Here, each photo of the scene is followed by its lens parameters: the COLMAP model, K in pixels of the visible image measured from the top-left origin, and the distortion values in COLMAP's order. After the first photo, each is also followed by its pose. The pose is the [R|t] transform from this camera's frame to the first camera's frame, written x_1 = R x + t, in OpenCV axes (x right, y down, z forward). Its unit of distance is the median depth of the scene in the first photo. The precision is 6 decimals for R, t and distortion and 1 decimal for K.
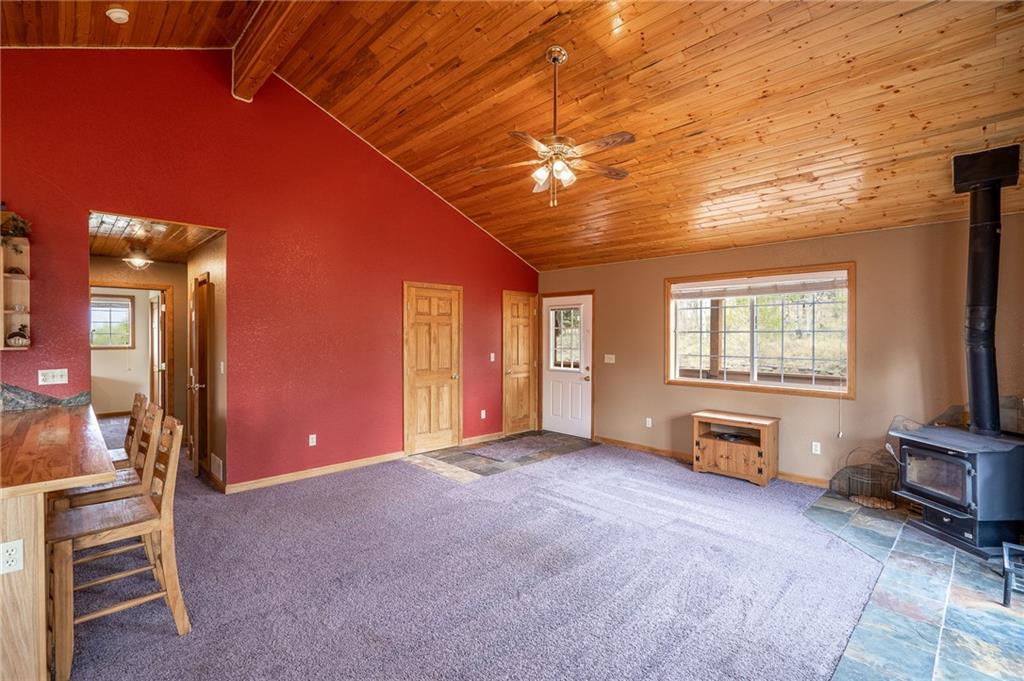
lens RADIAL K [[479.4, 0, 515.3], [0, 479.4, 334.2], [0, 0, 1]] dist [-0.012479, 0.000394]
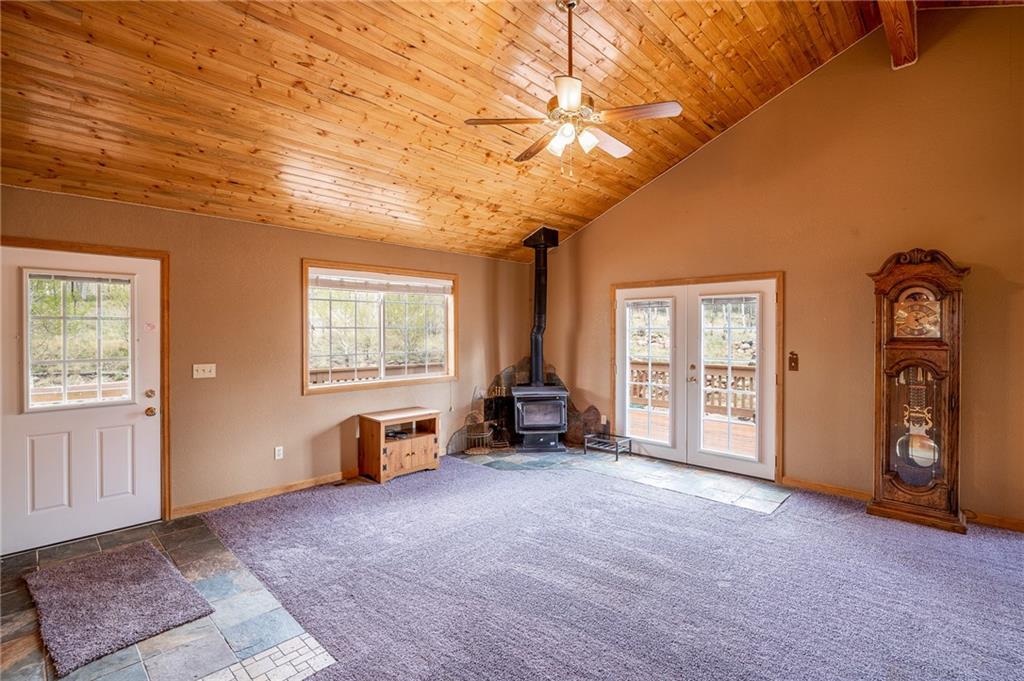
lens RADIAL K [[479.4, 0, 492.0], [0, 479.4, 329.5], [0, 0, 1]] dist [-0.012479, 0.000394]
pose [[-0.029927, 0.003289, 0.999547, -0.519464], [0.004652, 0.999984, -0.003152, 0.002653], [-0.999541, 0.004556, -0.029942, 0.802687]]
